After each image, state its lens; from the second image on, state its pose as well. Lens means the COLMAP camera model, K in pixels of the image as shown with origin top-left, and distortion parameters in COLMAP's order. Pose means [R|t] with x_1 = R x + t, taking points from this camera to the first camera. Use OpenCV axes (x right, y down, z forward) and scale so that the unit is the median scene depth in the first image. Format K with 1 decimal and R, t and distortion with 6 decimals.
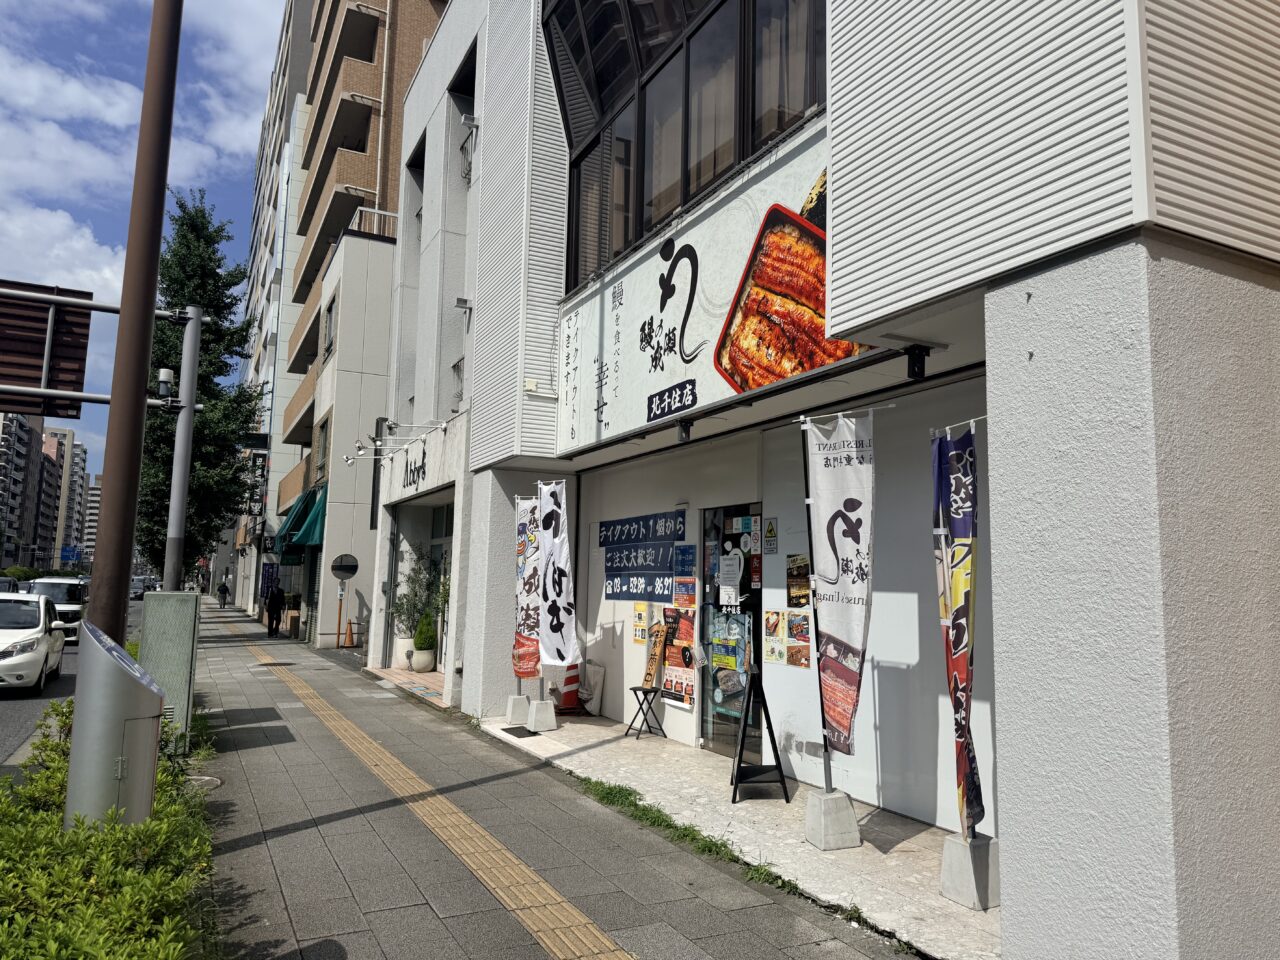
lens RADIAL K [[891.1, 0, 633.1], [0, 891.1, 471.7], [0, 0, 1]] dist [0.087993, -0.015005]
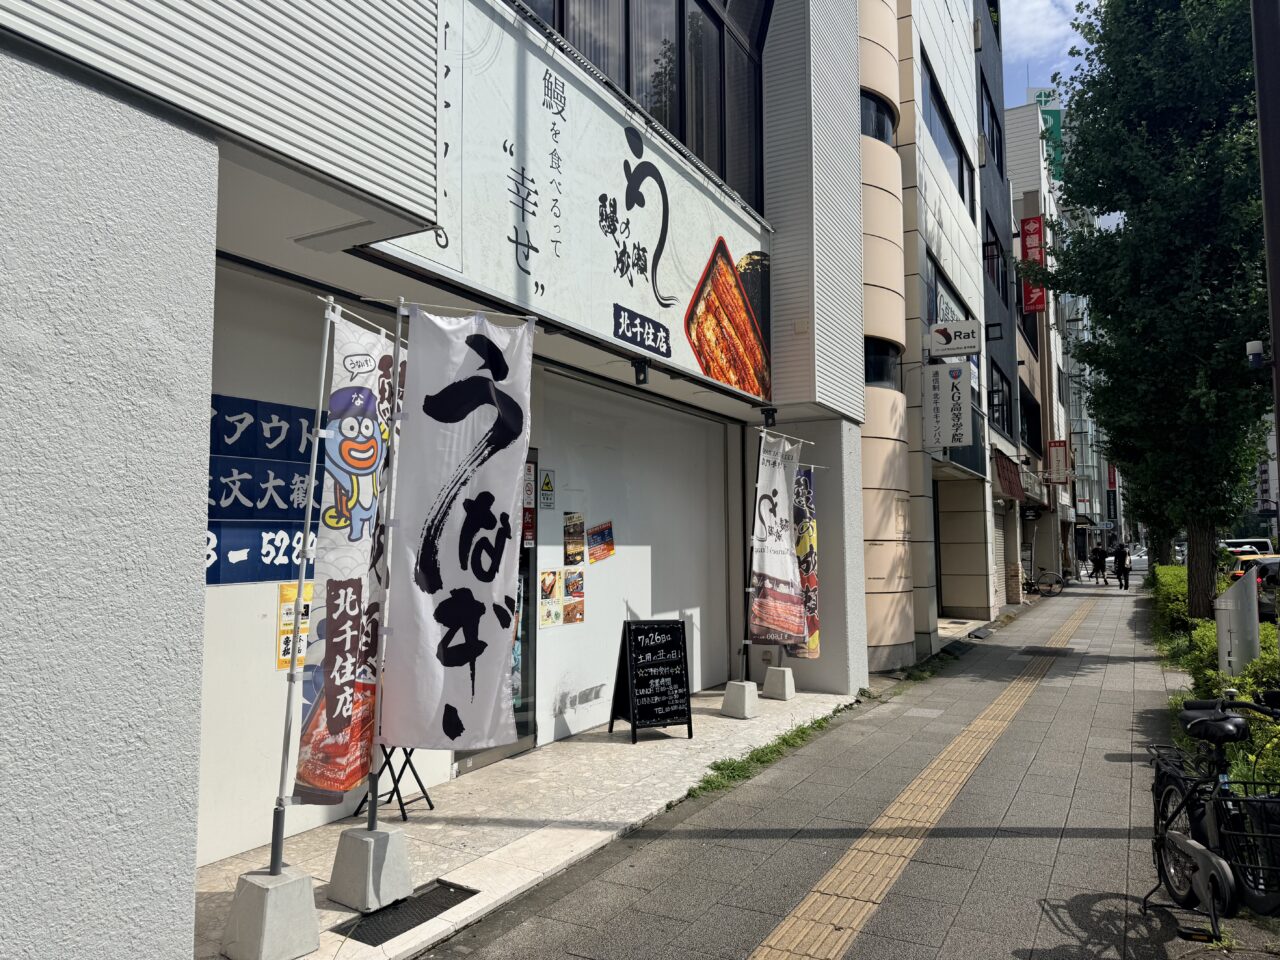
lens RADIAL K [[891.1, 0, 631.0], [0, 891.1, 477.7], [0, 0, 1]] dist [0.087993, -0.015005]
pose [[-0.569136, 0.045236, 0.820998, -0.656846], [-0.111392, 0.985039, -0.131494, 0.174854], [-0.814663, -0.166291, -0.555582, 1.477629]]
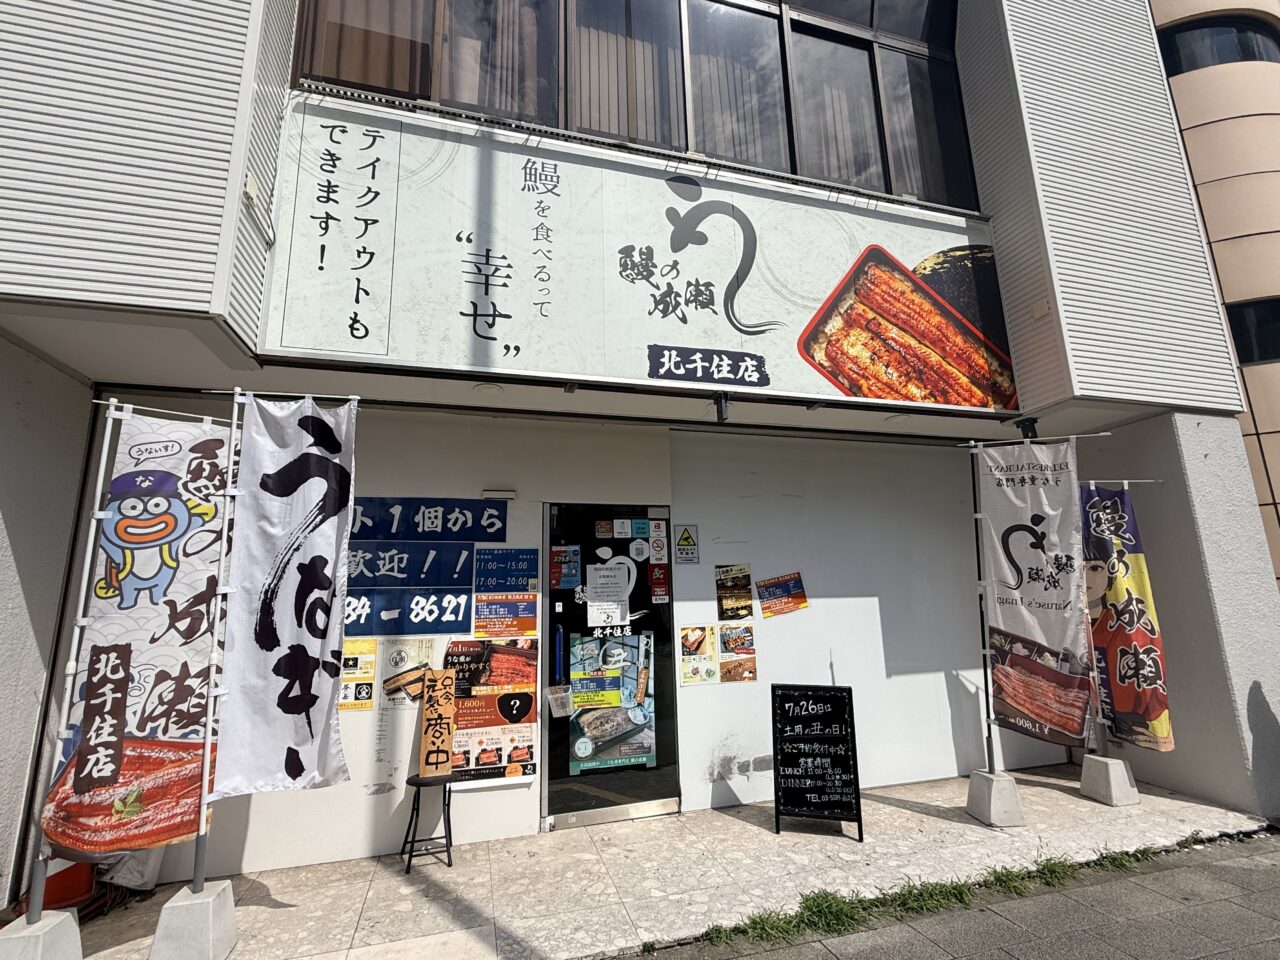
lens RADIAL K [[594.8, 0, 642.3], [0, 594.8, 482.6], [0, 0, 1]] dist [-0.007638, 0.006505]
pose [[0.177103, 0.174447, 0.968609, -0.470400], [-0.093993, 0.982666, -0.159792, 0.114900], [-0.979694, -0.062743, 0.190430, 0.959597]]
